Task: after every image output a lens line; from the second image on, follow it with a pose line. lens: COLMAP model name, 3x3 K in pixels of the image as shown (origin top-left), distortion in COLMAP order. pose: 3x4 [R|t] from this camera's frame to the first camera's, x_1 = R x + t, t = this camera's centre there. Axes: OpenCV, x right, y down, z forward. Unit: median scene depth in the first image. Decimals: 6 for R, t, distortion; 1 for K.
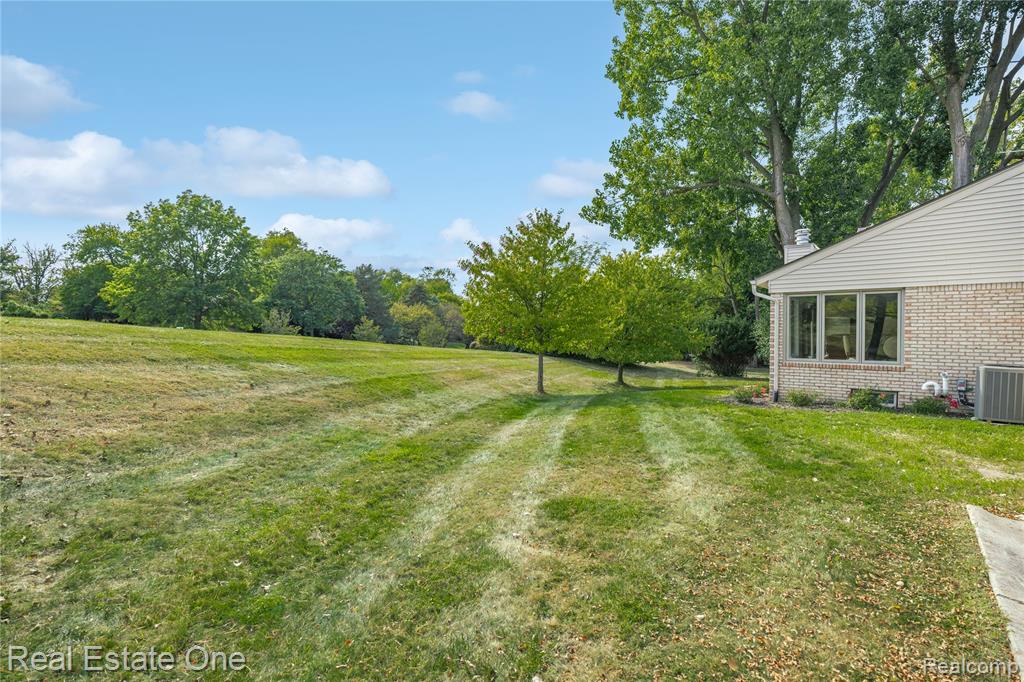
lens RADIAL K [[495.1, 0, 512.0], [0, 495.1, 341.0], [0, 0, 1]] dist [0.015285, 0.000053]
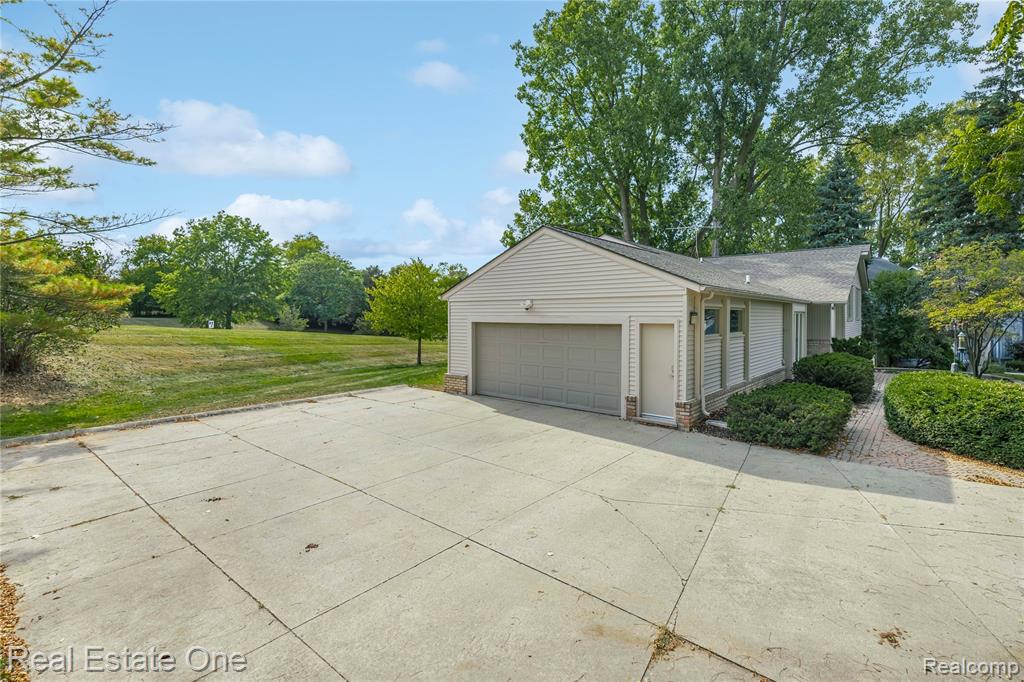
lens RADIAL K [[445.3, 0, 514.4], [0, 445.3, 321.0], [0, 0, 1]] dist [0.035644, 0.000069]
pose [[0.999932, 0.003260, -0.011159, 0.106097], [-0.003459, 0.999834, -0.017896, -0.004877], [0.011098, 0.017934, 0.999778, -0.136303]]
